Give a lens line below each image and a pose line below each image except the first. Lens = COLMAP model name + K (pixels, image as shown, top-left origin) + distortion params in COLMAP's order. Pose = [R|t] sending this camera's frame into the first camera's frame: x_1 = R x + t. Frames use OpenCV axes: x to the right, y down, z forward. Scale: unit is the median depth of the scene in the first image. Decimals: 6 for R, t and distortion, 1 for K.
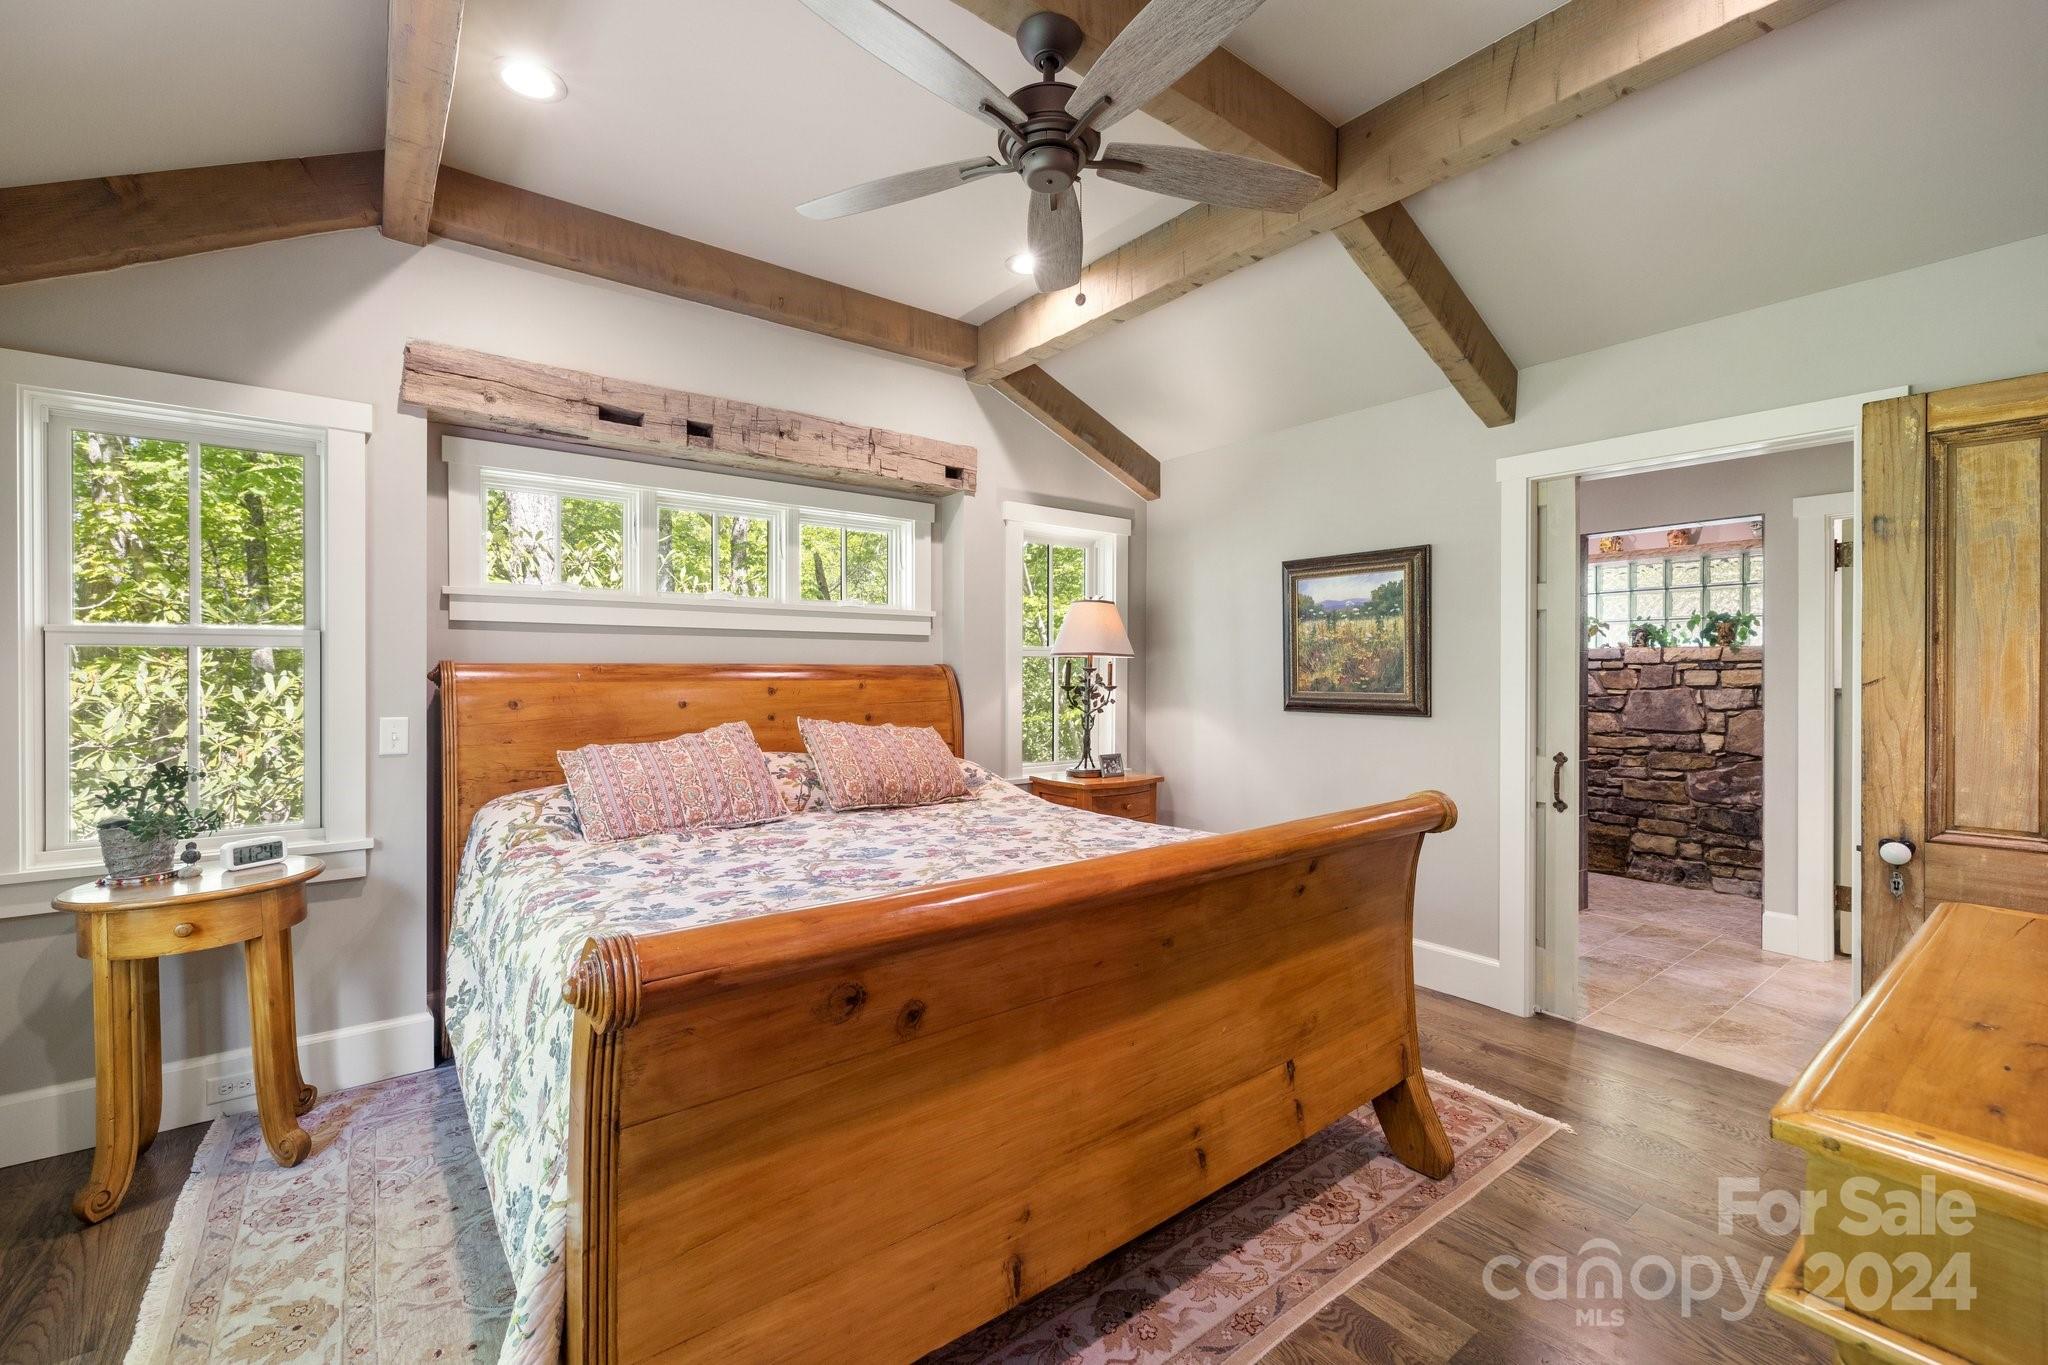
lens RADIAL K [[863.0, 0, 1021.3], [0, 863.0, 675.5], [0, 0, 1]] dist [0.004022, -0.000619]
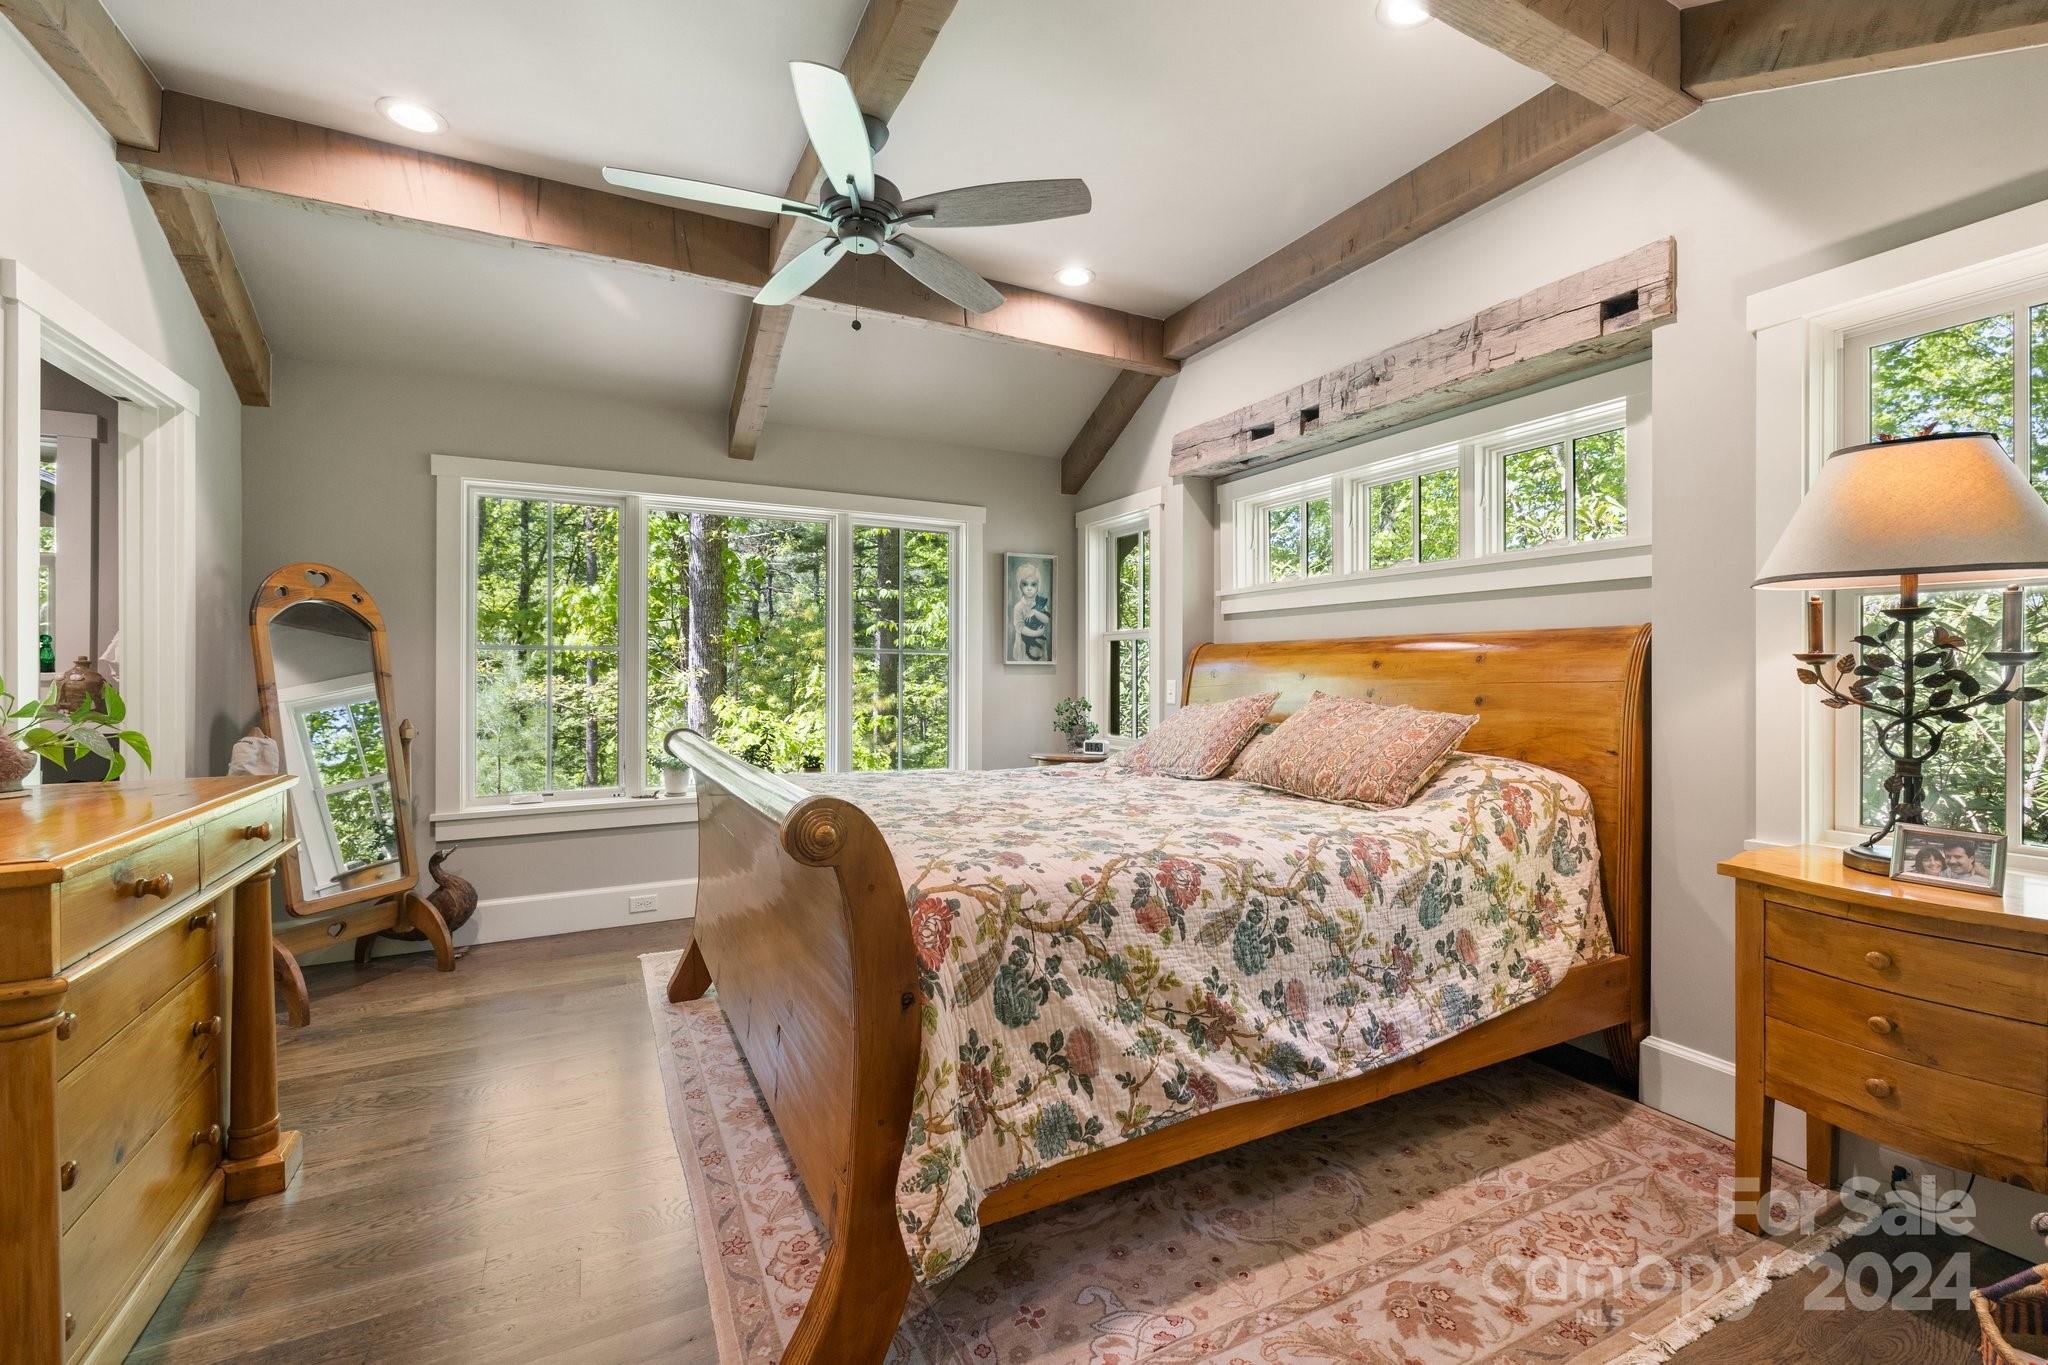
lens RADIAL K [[863.0, 0, 1039.2], [0, 863.0, 670.3], [0, 0, 1]] dist [0.004022, -0.000619]
pose [[-0.171857, -0.004432, -0.985112, 0.681524], [-0.007882, 0.999964, -0.003123, 0.030514], [0.985090, 0.007228, -0.171886, 0.816880]]
